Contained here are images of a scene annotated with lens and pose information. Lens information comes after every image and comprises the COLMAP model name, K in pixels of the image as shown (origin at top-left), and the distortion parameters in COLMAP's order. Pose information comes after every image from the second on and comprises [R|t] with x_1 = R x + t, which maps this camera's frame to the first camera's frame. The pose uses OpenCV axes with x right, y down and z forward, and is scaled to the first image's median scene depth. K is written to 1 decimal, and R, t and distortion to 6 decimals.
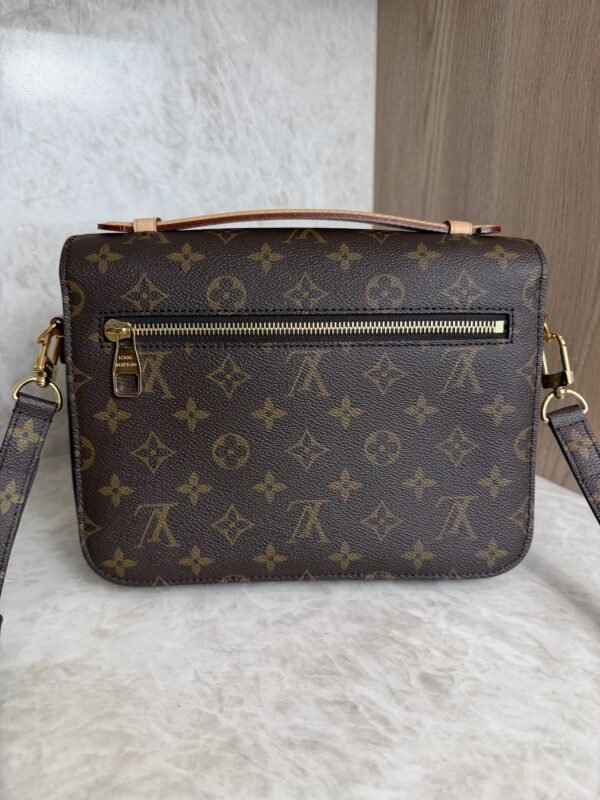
lens RADIAL K [[601.7, 0, 295.2], [0, 601.7, 394.2], [0, 0, 1]] dist [-0.026832, -0.003700]
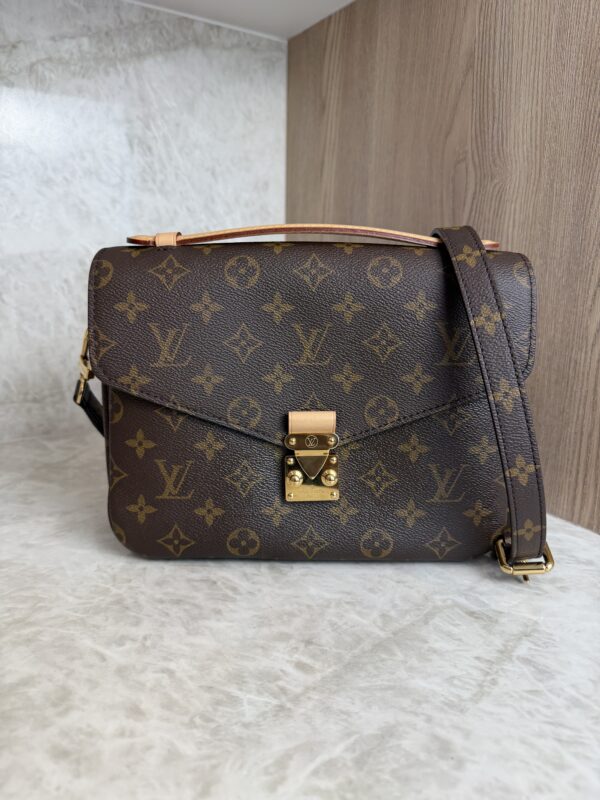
lens RADIAL K [[601.7, 0, 299.5], [0, 601.7, 392.9], [0, 0, 1]] dist [-0.026832, -0.003700]
pose [[0.997580, 0.014569, 0.067980, 0.104298], [-0.008795, 0.996386, -0.084486, 0.112653], [-0.068965, 0.083684, 0.994103, -0.214649]]
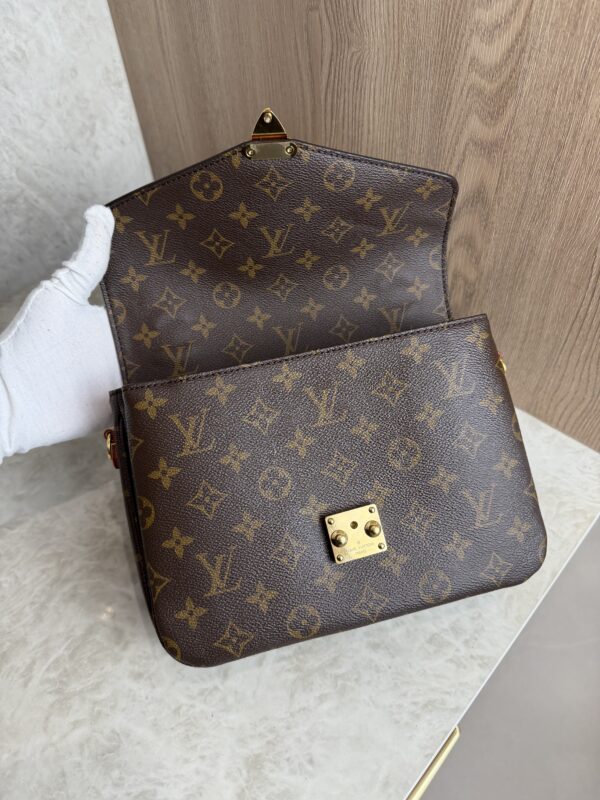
lens RADIAL K [[601.7, 0, 304.8], [0, 601.7, 407.6], [0, 0, 1]] dist [-0.026832, -0.003700]
pose [[0.950962, -0.260157, 0.167303, 0.130924], [0.128083, 0.823551, 0.552593, -0.378978], [-0.281543, -0.504066, 0.816487, -0.264600]]
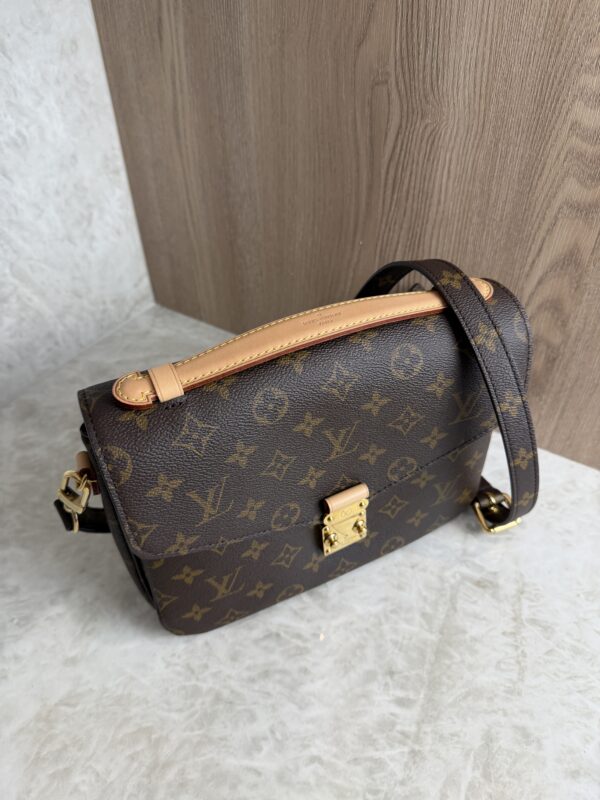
lens RADIAL K [[601.7, 0, 304.8], [0, 601.7, 393.8], [0, 0, 1]] dist [-0.026832, -0.003700]
pose [[0.873405, -0.318091, 0.368758, -0.113498], [0.139519, 0.888909, 0.436321, -0.370431], [-0.466582, -0.329636, 0.820757, -0.048951]]
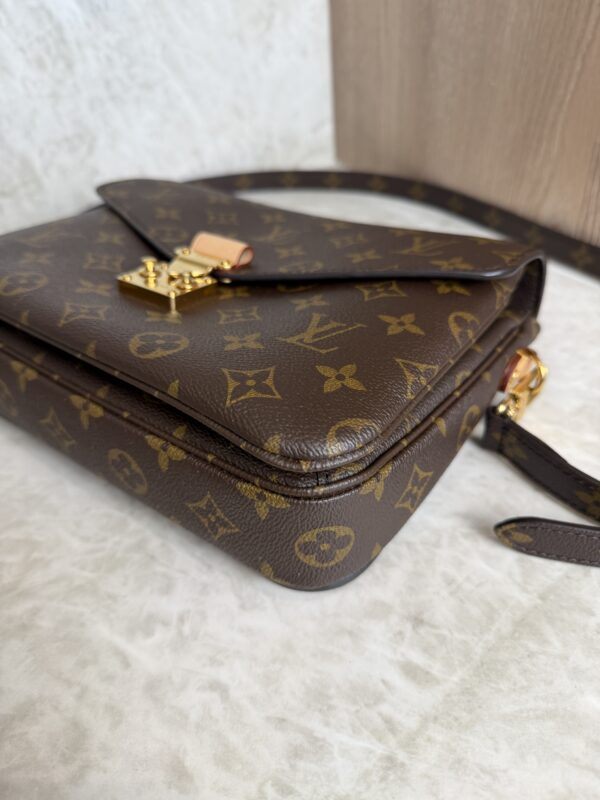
lens RADIAL K [[601.7, 0, 300.9], [0, 601.7, 407.6], [0, 0, 1]] dist [-0.026832, -0.003700]
pose [[0.998236, -0.057939, -0.012941, 0.091620], [0.058581, 0.925995, 0.372964, 0.014592], [-0.009626, -0.373064, 0.927756, 0.086338]]
